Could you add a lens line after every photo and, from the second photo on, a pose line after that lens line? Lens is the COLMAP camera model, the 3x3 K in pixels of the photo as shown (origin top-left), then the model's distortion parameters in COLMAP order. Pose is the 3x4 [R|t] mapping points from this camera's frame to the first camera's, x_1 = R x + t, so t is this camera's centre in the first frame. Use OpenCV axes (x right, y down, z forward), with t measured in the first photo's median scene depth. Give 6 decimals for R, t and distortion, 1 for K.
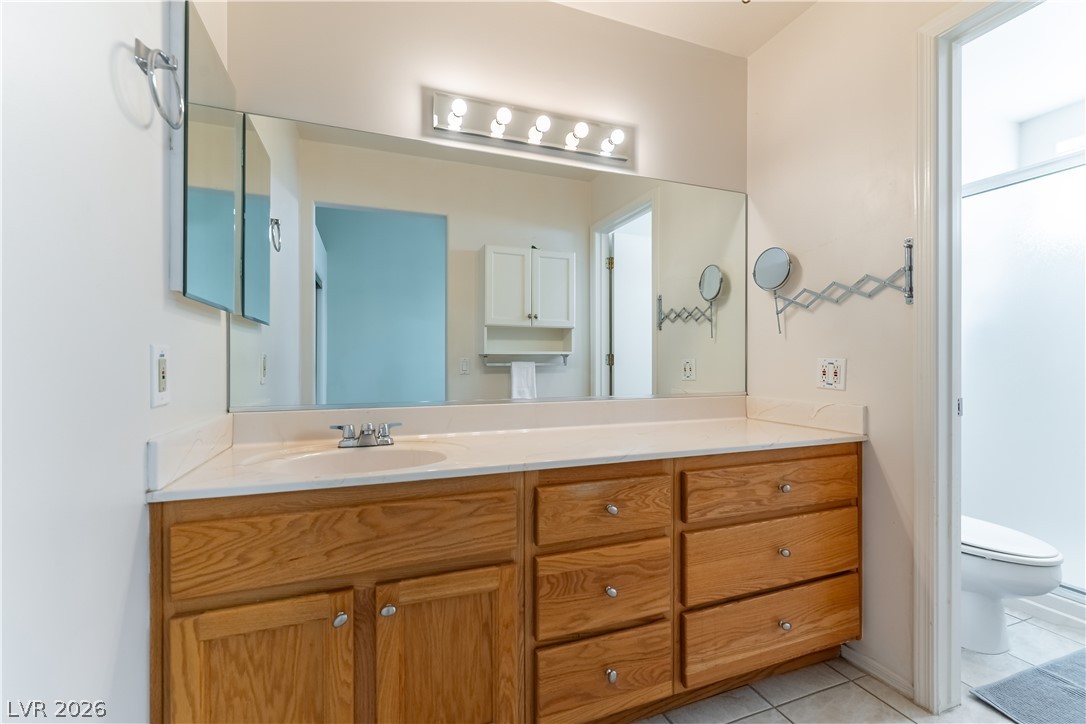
lens RADIAL K [[471.2, 0, 548.6], [0, 471.2, 358.5], [0, 0, 1]] dist [-0.001834, -0.000926]
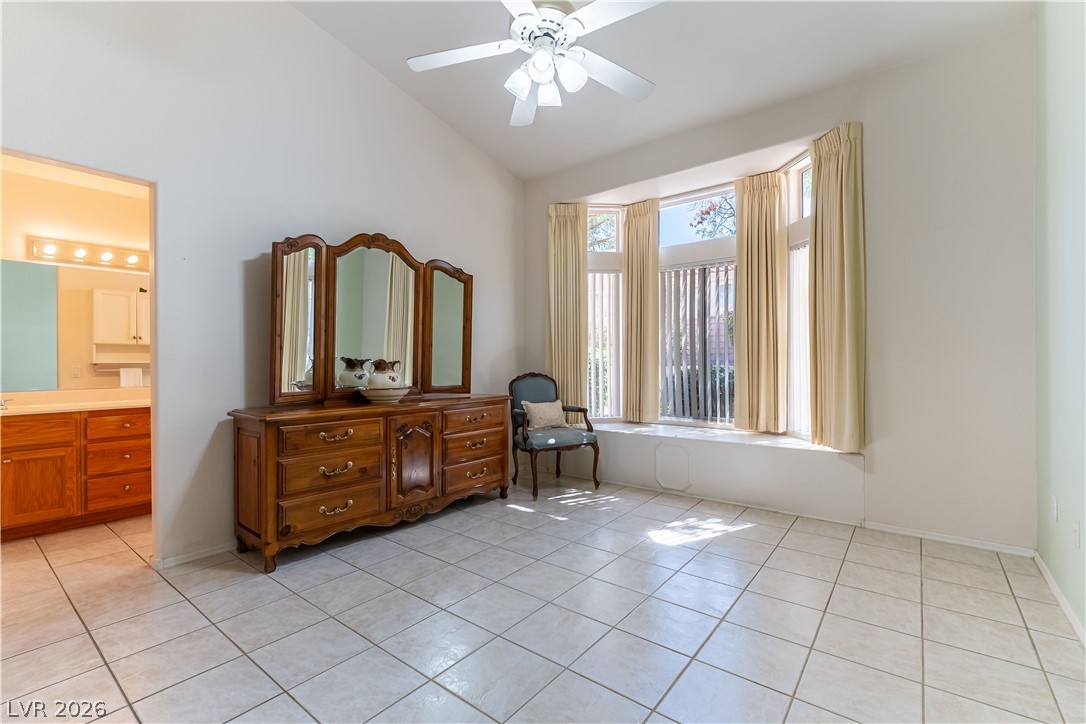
lens RADIAL K [[471.2, 0, 542.4], [0, 471.2, 361.6], [0, 0, 1]] dist [-0.001834, -0.000926]
pose [[0.854466, -0.003885, 0.519492, 0.783198], [0.002013, 0.999989, 0.004168, -0.046451], [-0.519503, -0.002516, 0.854465, -2.549890]]
